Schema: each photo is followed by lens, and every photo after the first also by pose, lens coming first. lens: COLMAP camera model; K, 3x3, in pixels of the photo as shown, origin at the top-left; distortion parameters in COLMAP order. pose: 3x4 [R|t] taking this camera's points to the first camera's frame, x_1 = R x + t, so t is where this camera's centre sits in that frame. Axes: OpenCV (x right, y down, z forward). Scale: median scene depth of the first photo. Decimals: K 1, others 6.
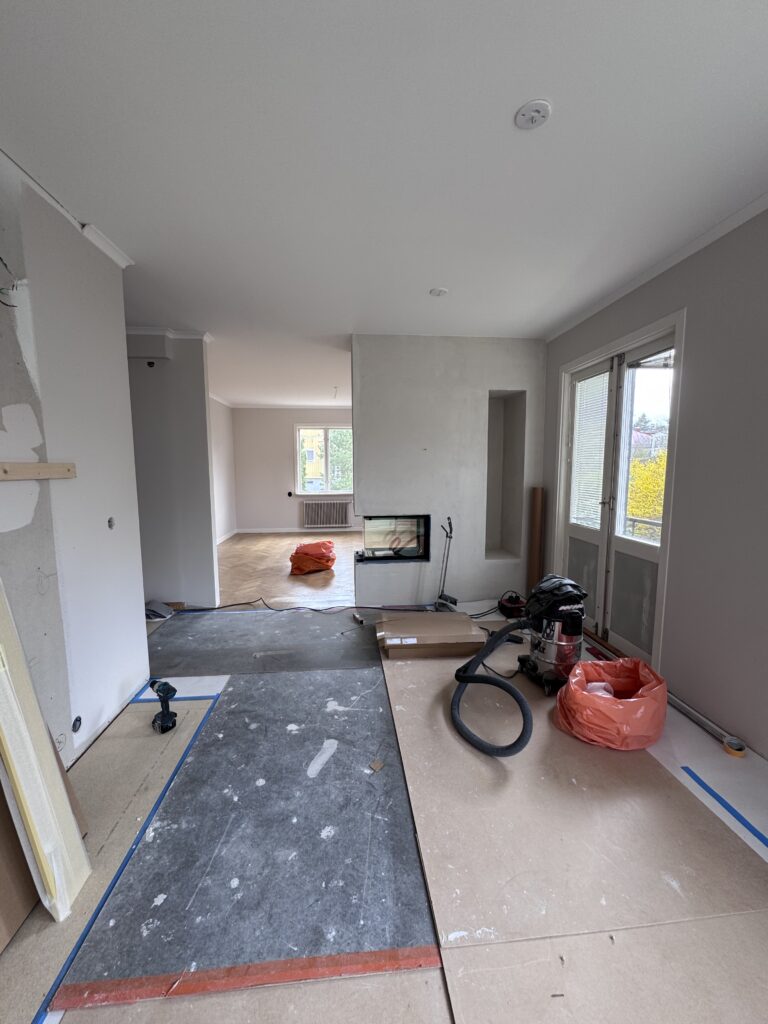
lens RADIAL K [[405.8, 0, 384.5], [0, 405.8, 511.8], [0, 0, 1]] dist [-0.002978, 0.000672]
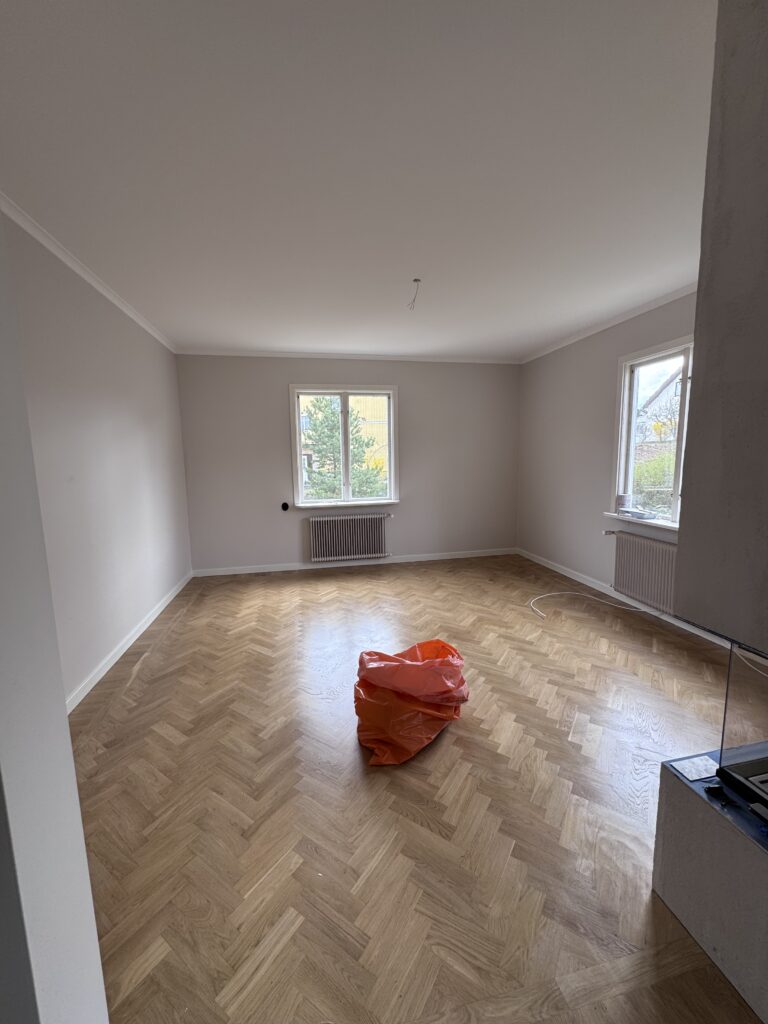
lens RADIAL K [[405.8, 0, 382.4], [0, 405.8, 511.7], [0, 0, 1]] dist [-0.002978, 0.000672]
pose [[0.994122, -0.029332, 0.104219, -0.155811], [0.026895, 0.999333, 0.024715, -0.046726], [-0.104875, -0.021766, 0.994247, 0.404557]]
